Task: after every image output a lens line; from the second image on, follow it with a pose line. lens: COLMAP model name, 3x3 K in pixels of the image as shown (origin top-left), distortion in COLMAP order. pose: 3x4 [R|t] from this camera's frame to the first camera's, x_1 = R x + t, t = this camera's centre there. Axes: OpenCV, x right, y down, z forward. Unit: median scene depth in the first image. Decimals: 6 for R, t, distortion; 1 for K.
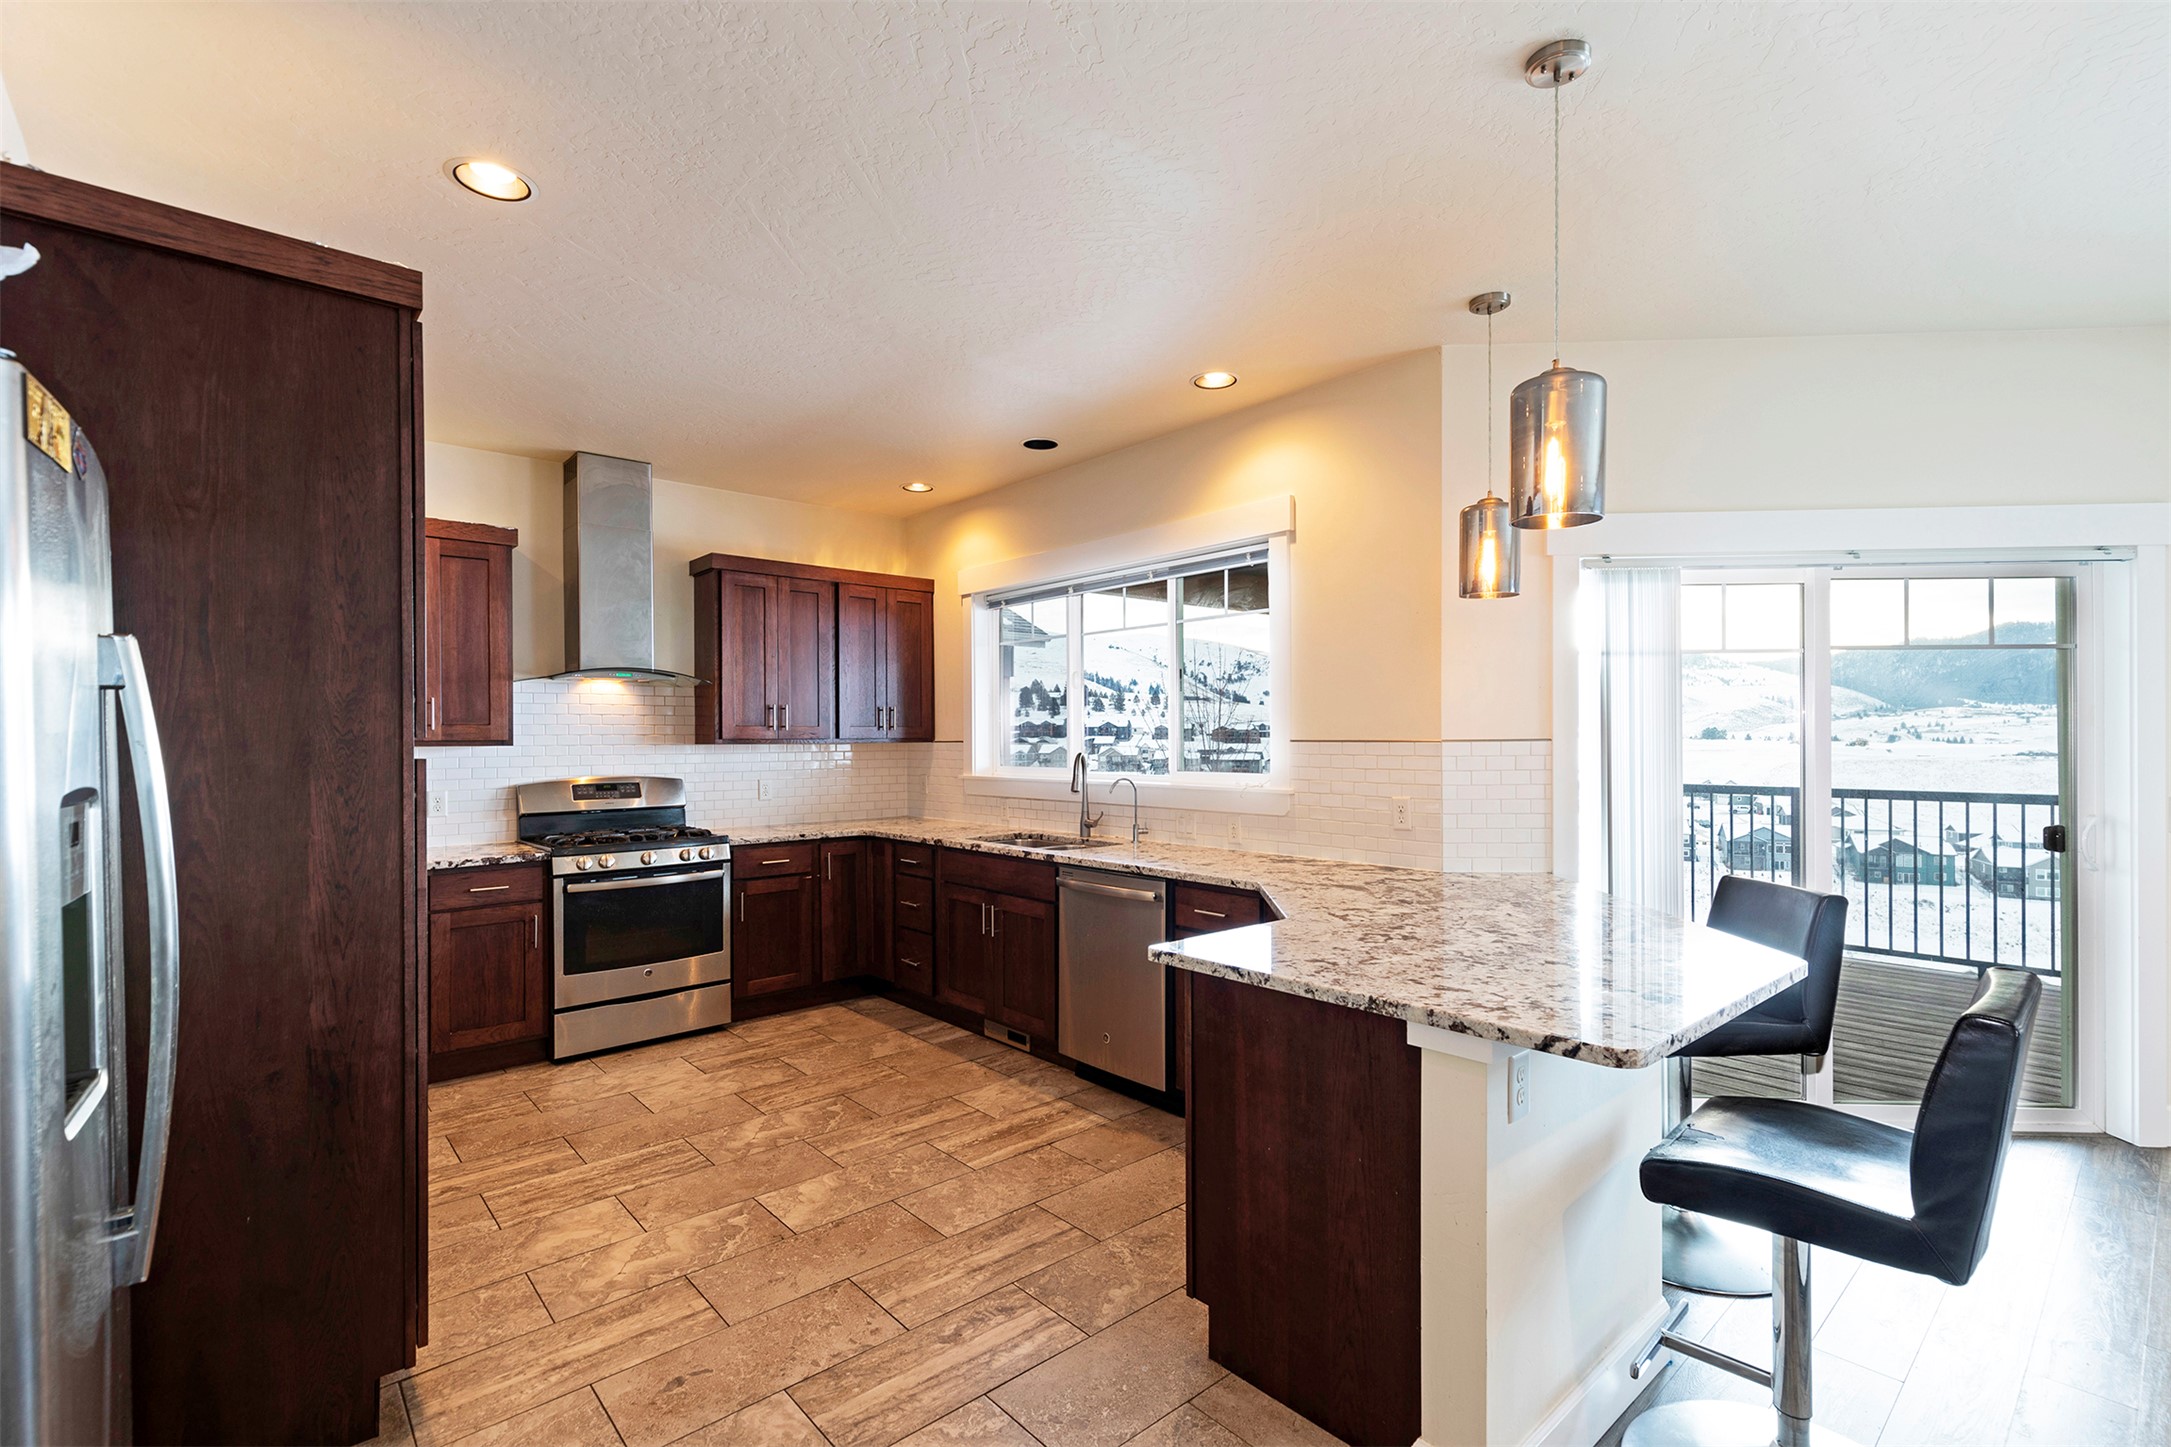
lens RADIAL K [[984.1, 0, 1085.3], [0, 984.1, 733.0], [0, 0, 1]] dist [0.015824, -0.005560]
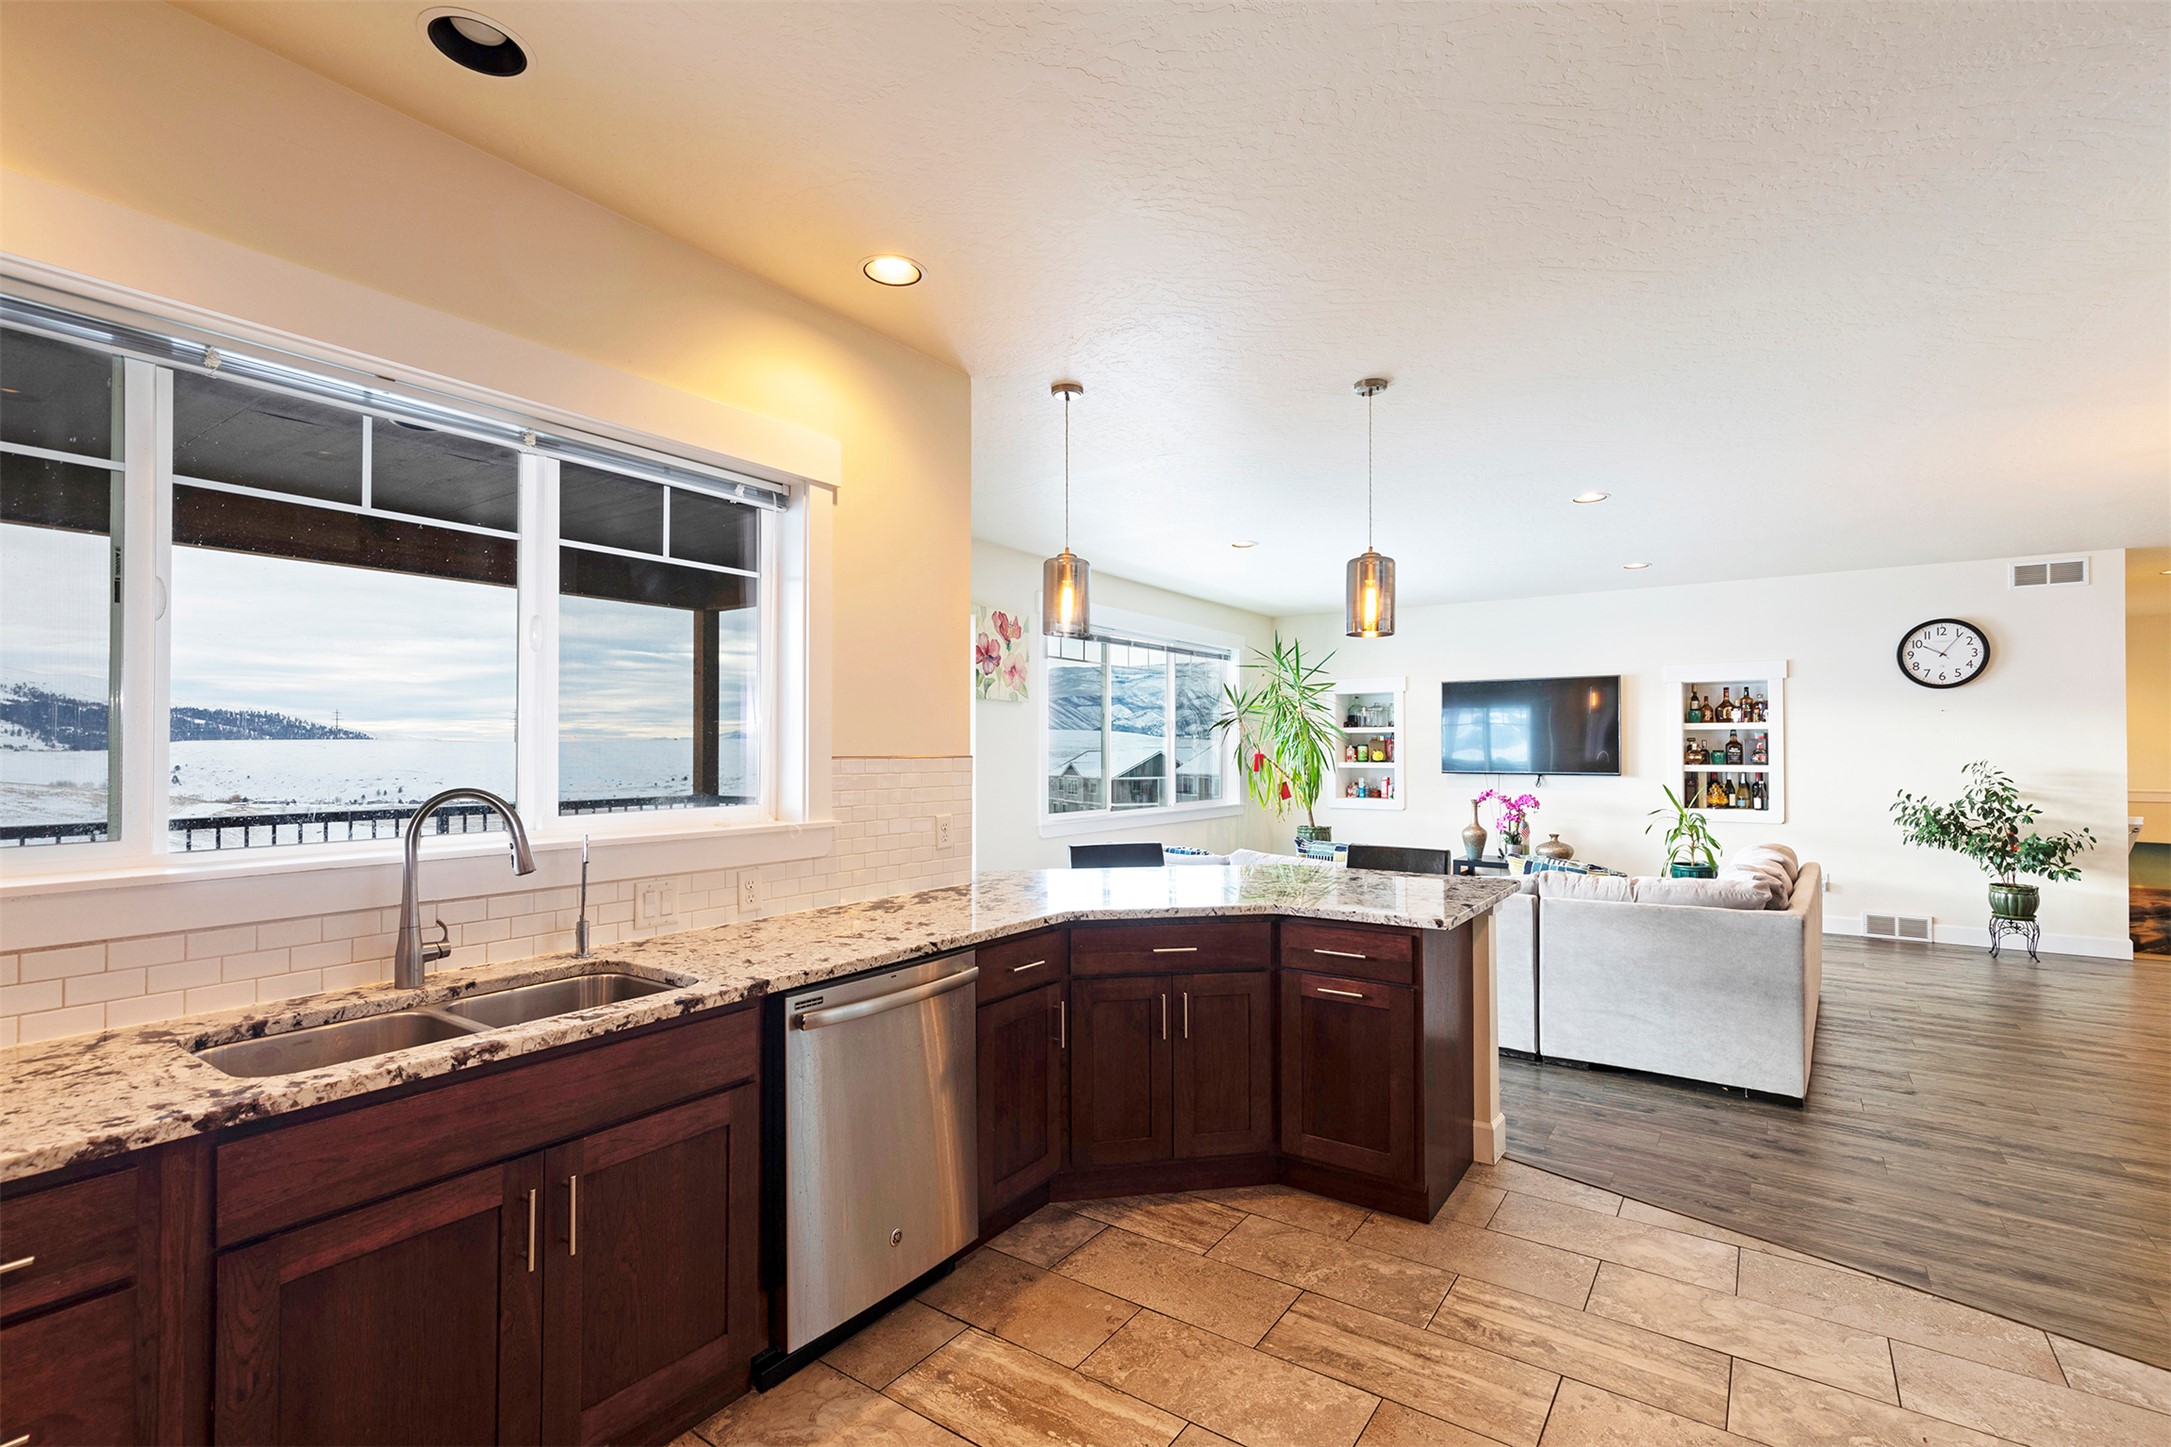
lens RADIAL K [[984.1, 0, 1106.1], [0, 984.1, 733.4], [0, 0, 1]] dist [0.015824, -0.005560]
pose [[-0.243564, 0.020188, 0.969675, -0.546869], [-0.001069, 0.999777, -0.021083, 0.003792], [-0.969884, -0.006171, -0.243488, 0.900499]]
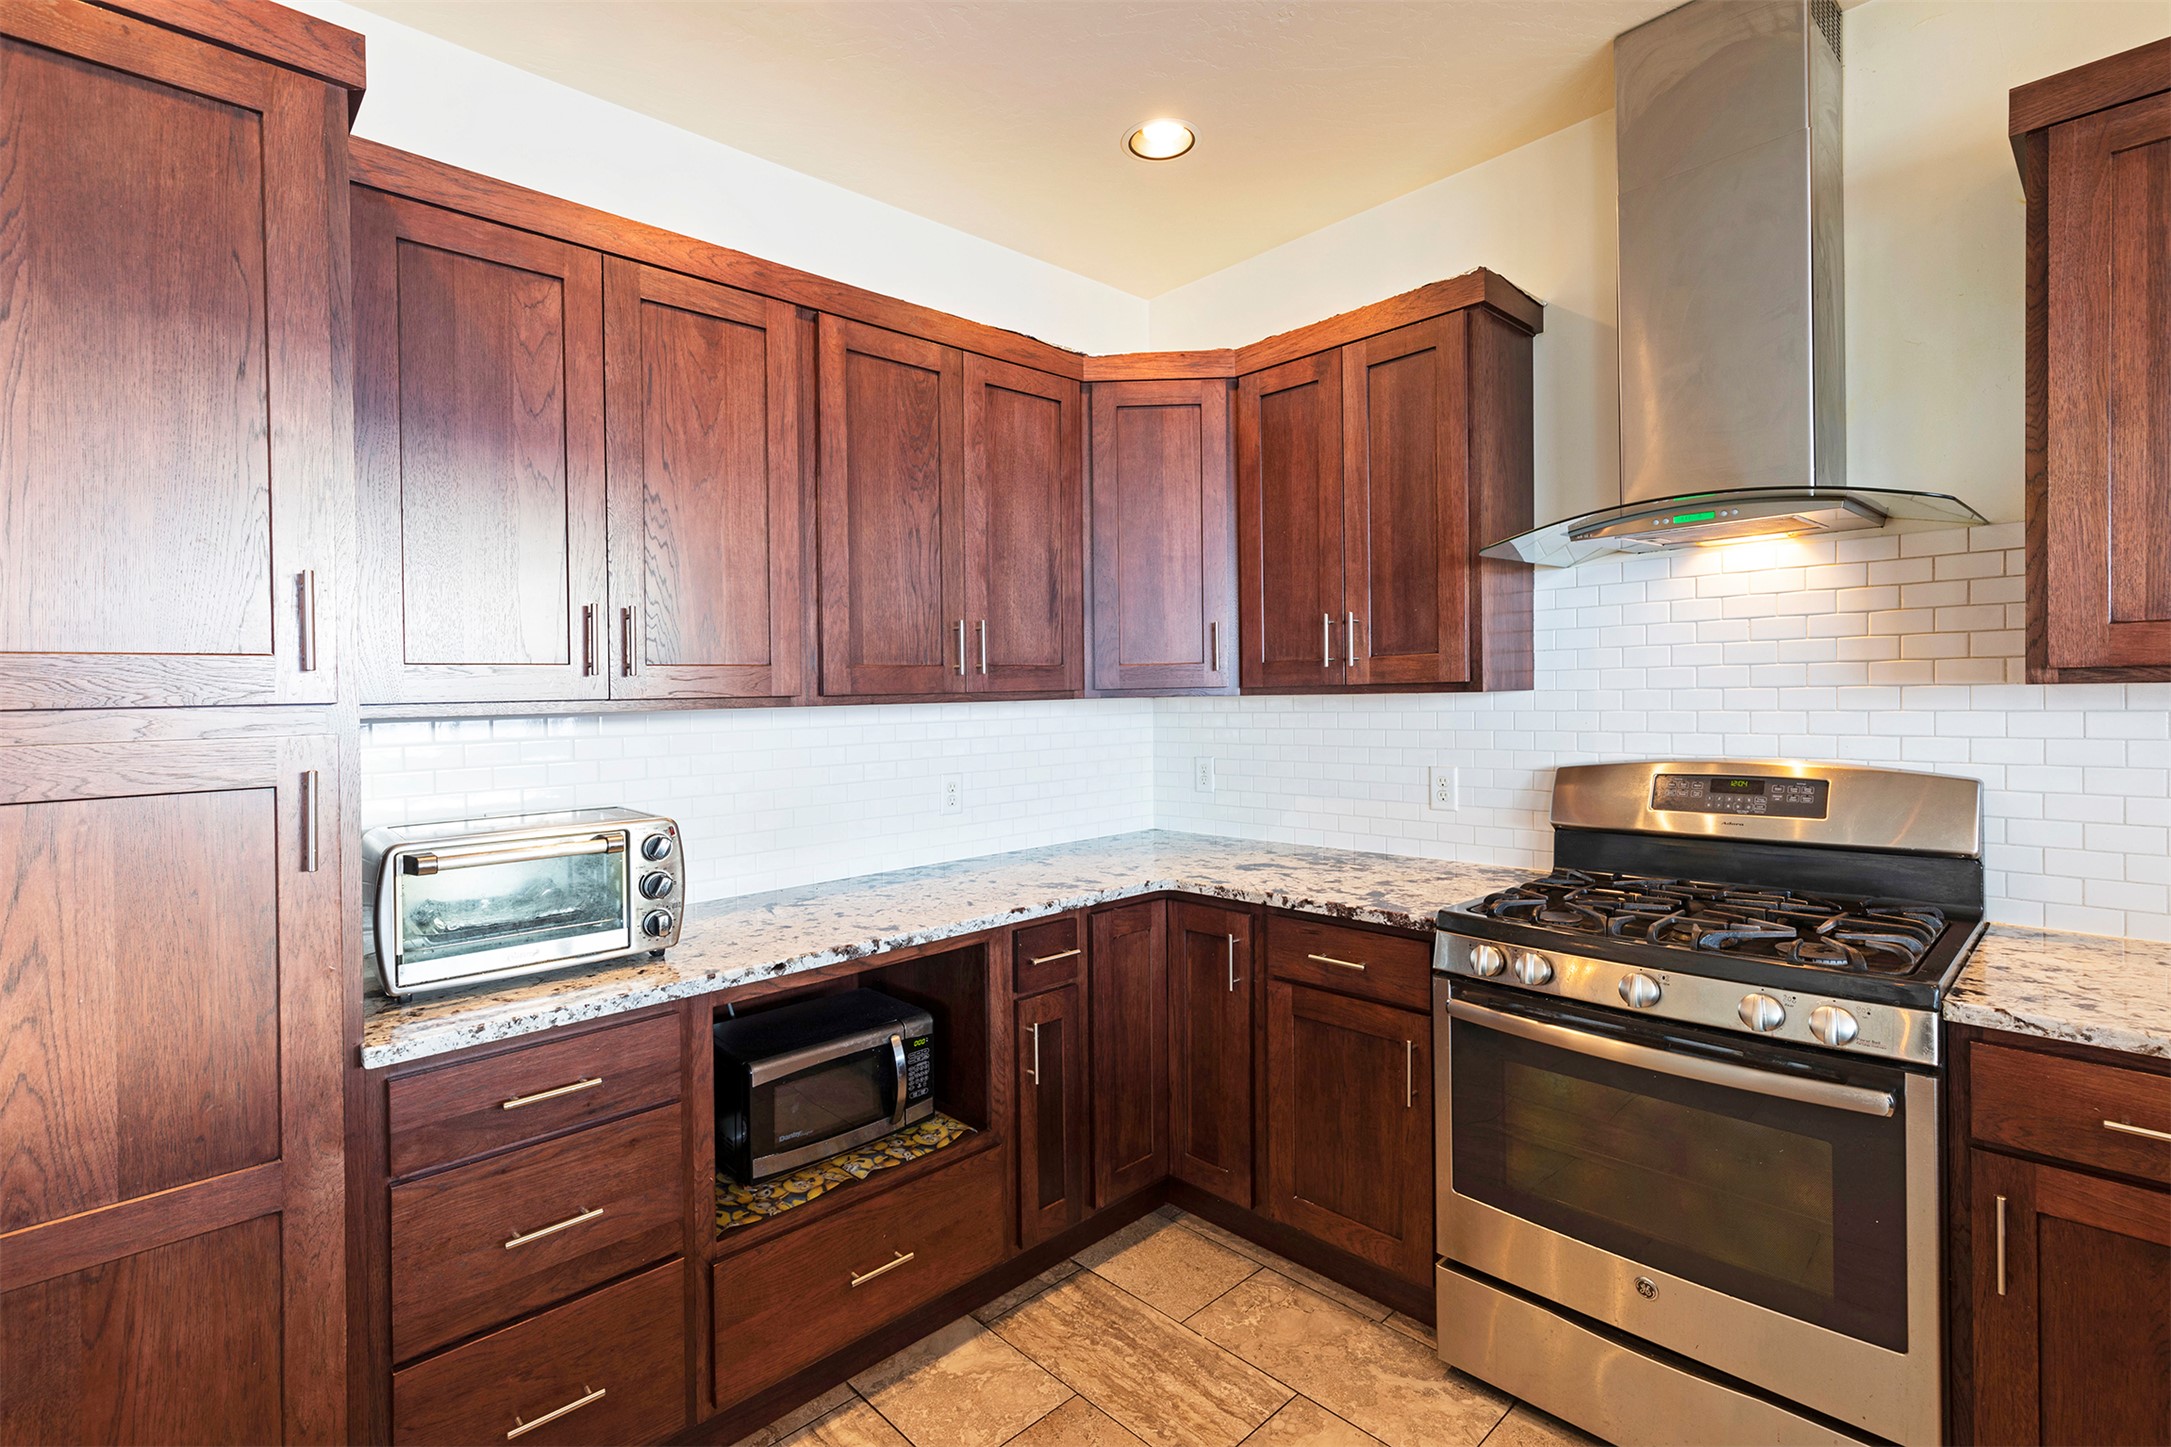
lens RADIAL K [[984.1, 0, 1059.2], [0, 984.1, 702.5], [0, 0, 1]] dist [0.015824, -0.005560]
pose [[0.011520, 0.011891, -0.999863, -0.067884], [0.027005, 0.999561, 0.012199, 0.006044], [0.999569, -0.027141, 0.011194, 0.804863]]
